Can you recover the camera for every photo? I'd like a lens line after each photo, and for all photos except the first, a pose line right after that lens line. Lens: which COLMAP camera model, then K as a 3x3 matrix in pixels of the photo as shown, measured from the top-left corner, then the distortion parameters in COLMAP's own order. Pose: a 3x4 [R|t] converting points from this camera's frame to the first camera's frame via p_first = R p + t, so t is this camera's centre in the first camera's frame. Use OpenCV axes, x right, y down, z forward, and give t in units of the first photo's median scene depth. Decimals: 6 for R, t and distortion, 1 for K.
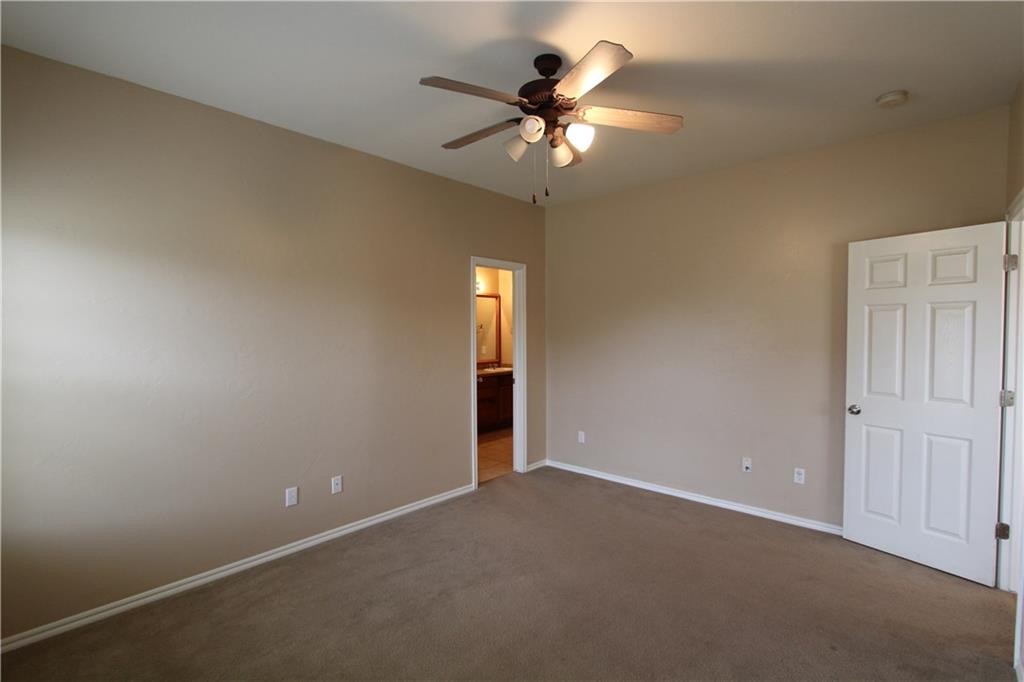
lens RADIAL K [[472.1, 0, 512.4], [0, 472.1, 343.0], [0, 0, 1]] dist [-0.018745, 0.003277]
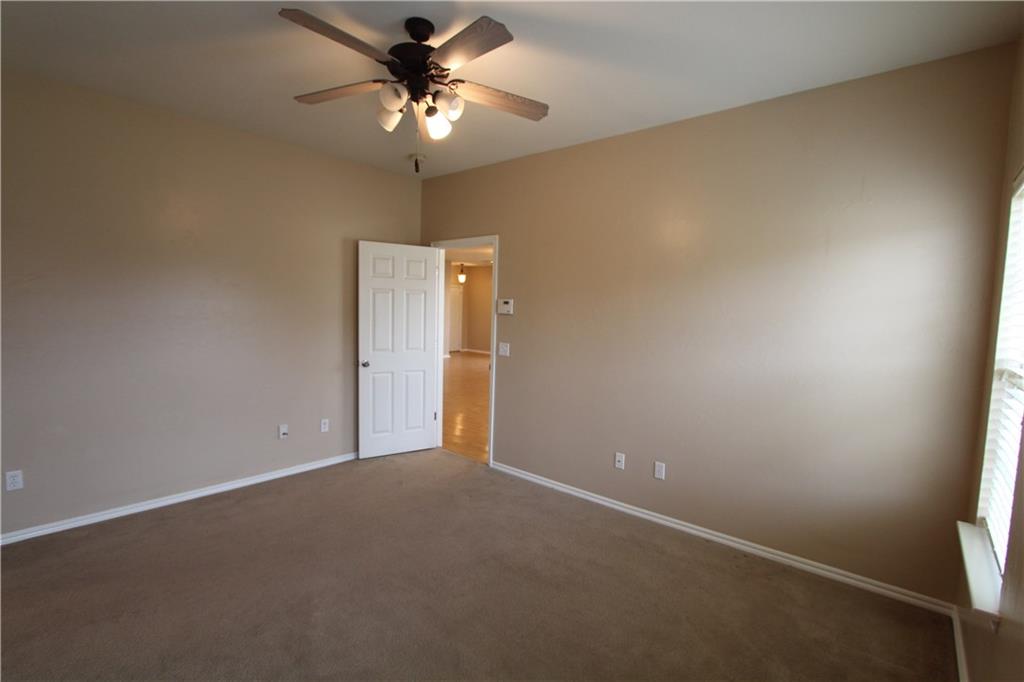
lens RADIAL K [[472.1, 0, 512.8], [0, 472.1, 340.1], [0, 0, 1]] dist [-0.018745, 0.003277]
pose [[-0.040770, -0.061371, 0.997282, -0.679429], [0.001442, 0.998107, 0.061481, -0.011289], [-0.999168, 0.003944, -0.040605, 0.634408]]
